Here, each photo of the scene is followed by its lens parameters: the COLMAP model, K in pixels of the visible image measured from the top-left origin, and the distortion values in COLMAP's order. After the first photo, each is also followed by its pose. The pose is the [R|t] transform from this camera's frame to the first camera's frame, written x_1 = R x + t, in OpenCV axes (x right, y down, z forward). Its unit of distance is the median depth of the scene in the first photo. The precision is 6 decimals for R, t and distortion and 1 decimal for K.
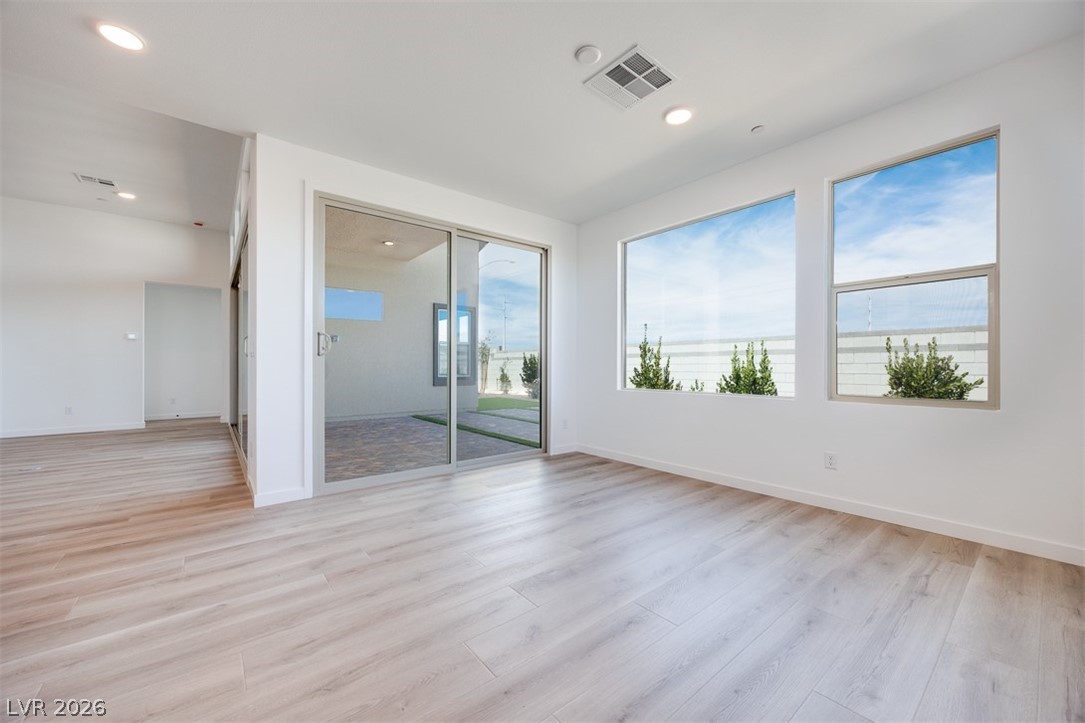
lens RADIAL K [[418.5, 0, 551.0], [0, 418.5, 364.3], [0, 0, 1]] dist [-0.000754, 0.000566]
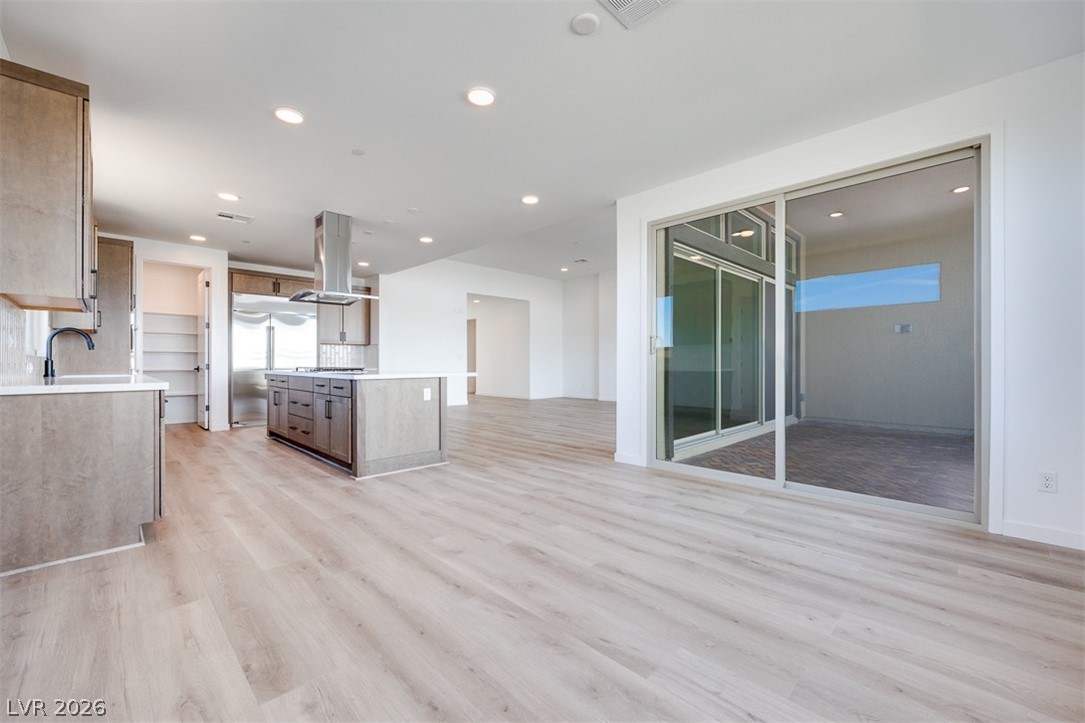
lens RADIAL K [[442.4, 0, 549.3], [0, 442.4, 361.4], [0, 0, 1]] dist [-0.006022, -0.000064]
pose [[0.096345, -0.003083, -0.995343, 0.742624], [0.006276, 0.999977, -0.002490, 0.001014], [0.995328, -0.006007, 0.096362, 0.591736]]
